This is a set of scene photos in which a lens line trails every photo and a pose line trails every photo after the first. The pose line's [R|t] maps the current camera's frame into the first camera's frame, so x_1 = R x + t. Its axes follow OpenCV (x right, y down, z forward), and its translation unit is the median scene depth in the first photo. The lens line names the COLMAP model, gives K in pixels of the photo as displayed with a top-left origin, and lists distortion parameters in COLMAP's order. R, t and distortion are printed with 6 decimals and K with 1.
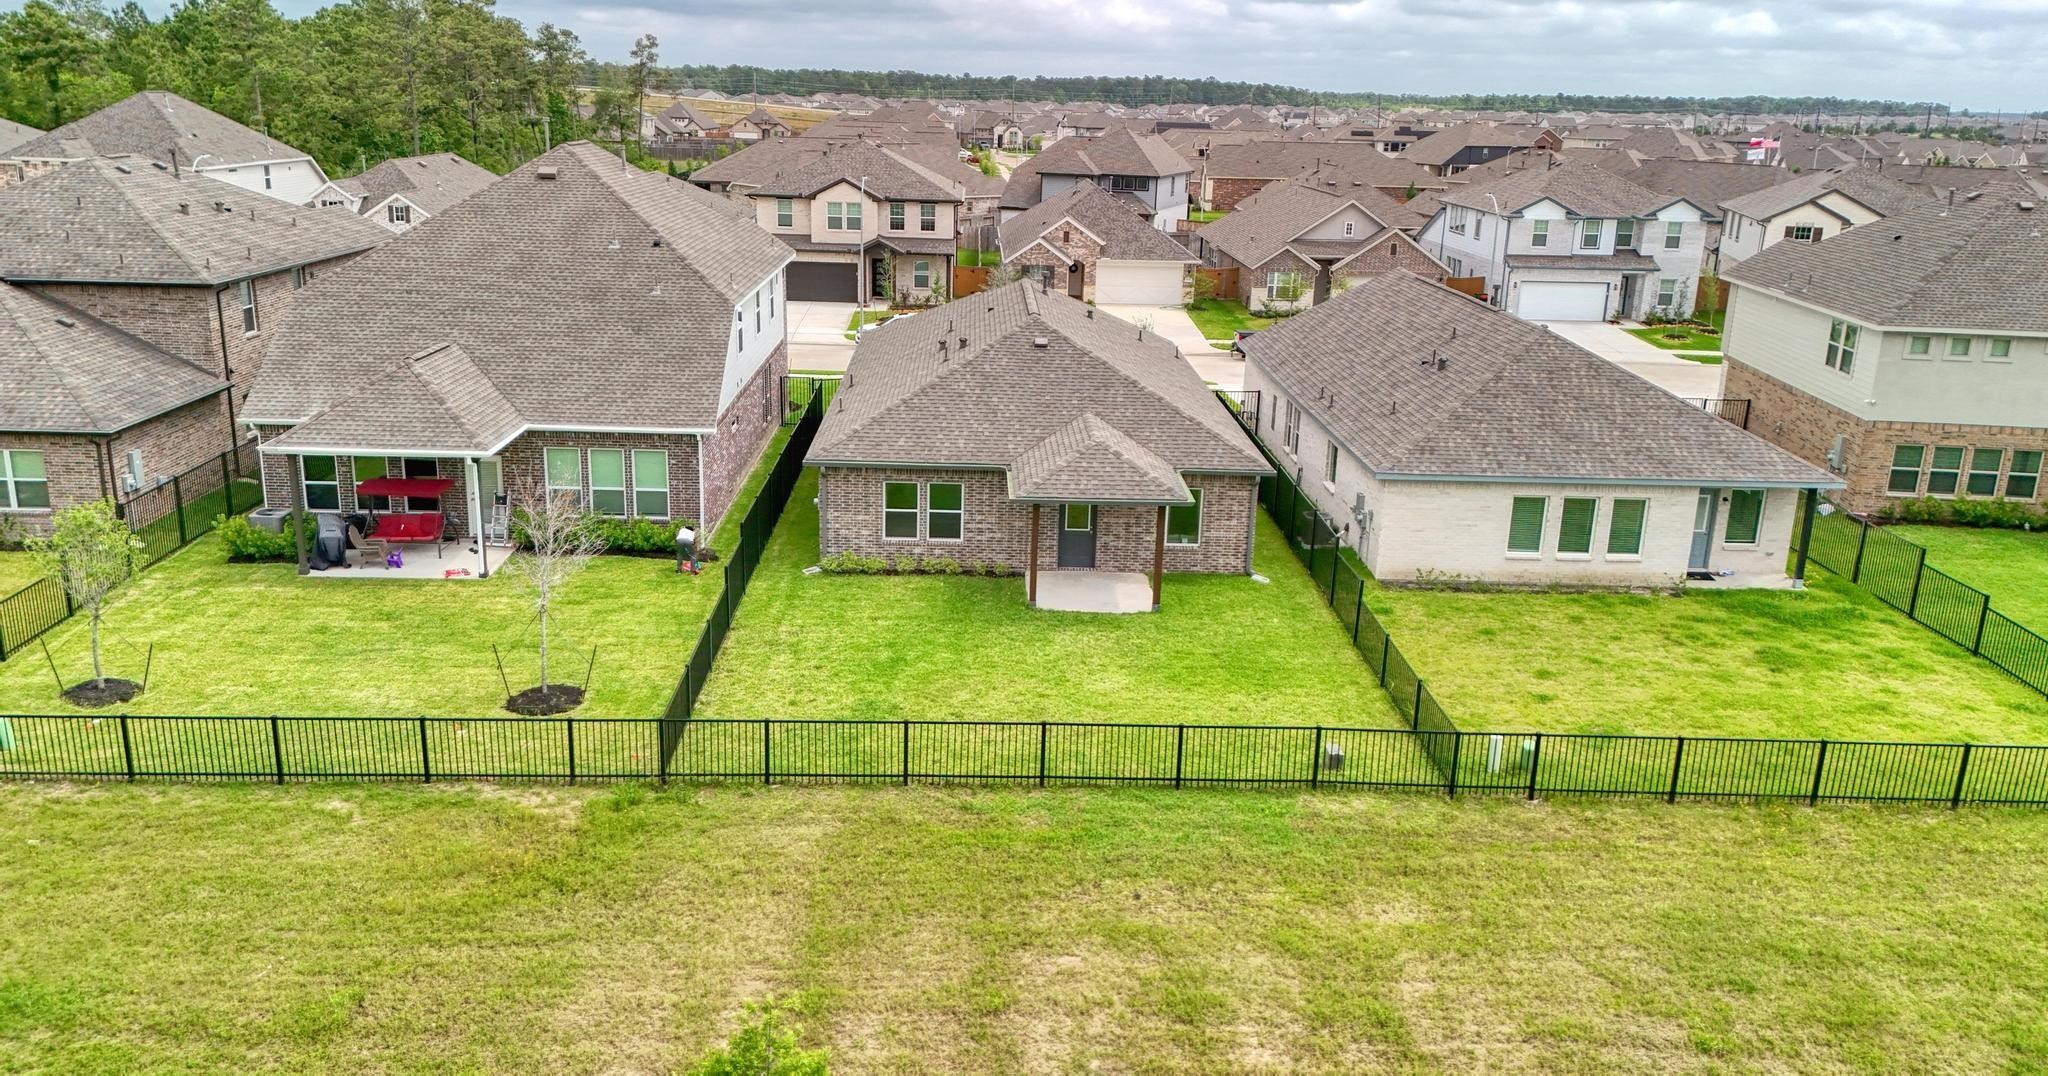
lens RADIAL K [[1539.3, 0, 1023.5], [0, 1539.3, 536.8], [0, 0, 1]] dist [0.000068, 0.000001]
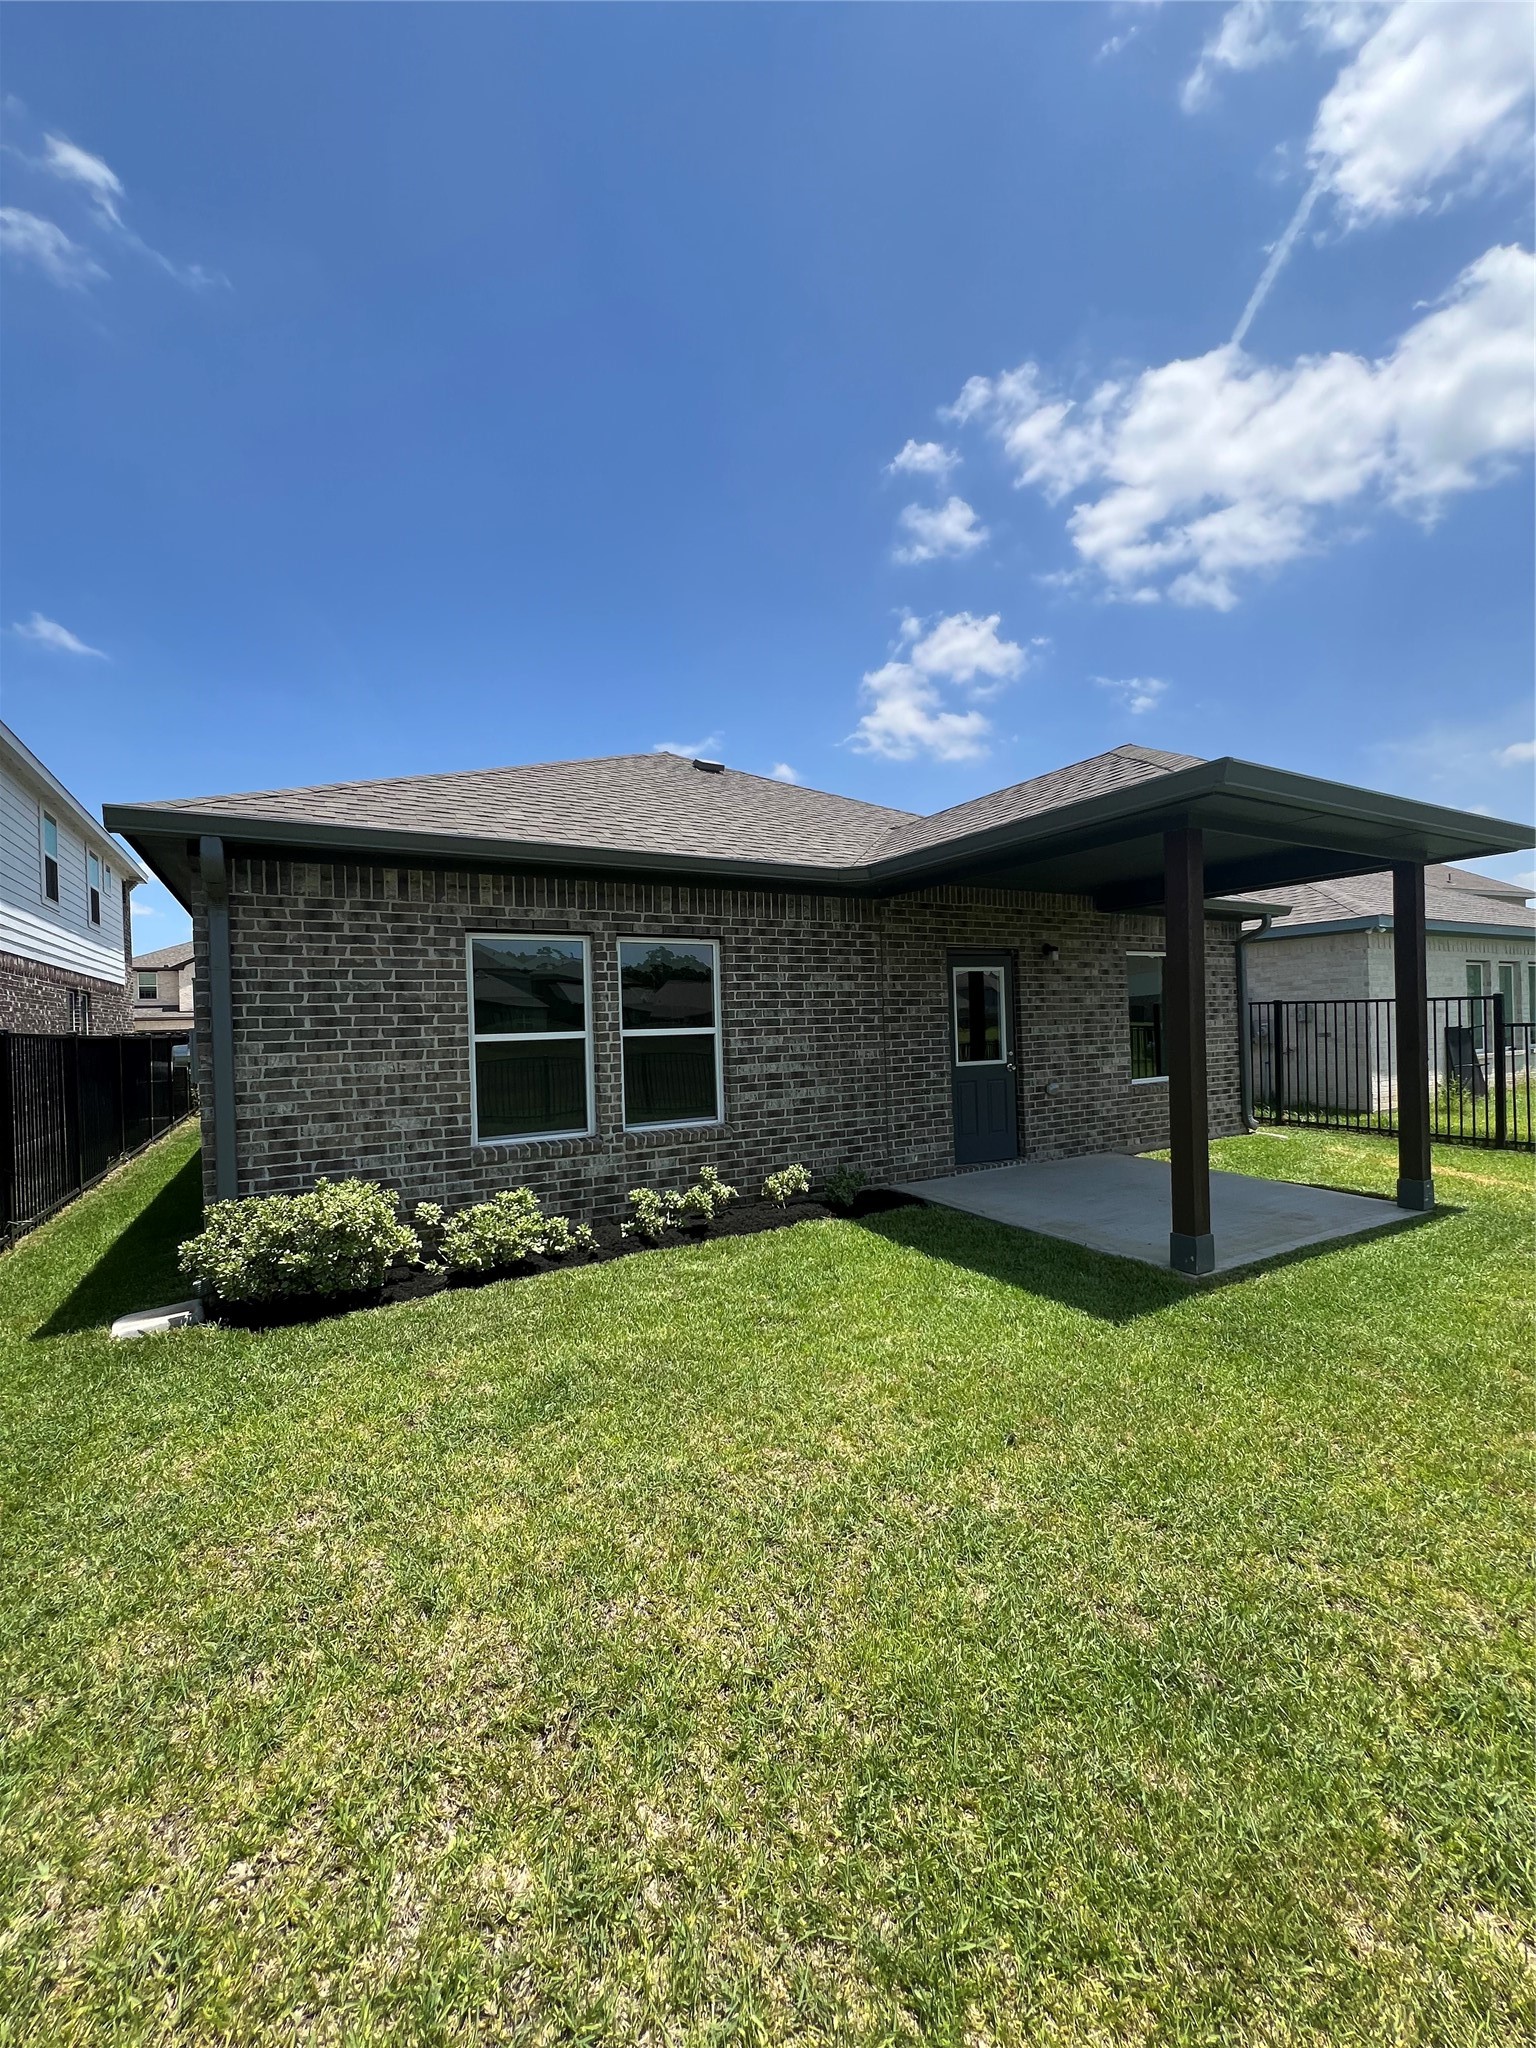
lens RADIAL K [[821.9, 0, 766.0], [0, 821.9, 1027.6], [0, 0, 1]] dist [0.000150, -0.000003]
pose [[0.883199, -0.053943, 0.465886, -0.113022], [0.181581, 0.955220, -0.233629, 0.026194], [-0.432421, 0.290937, 0.853445, 0.843641]]
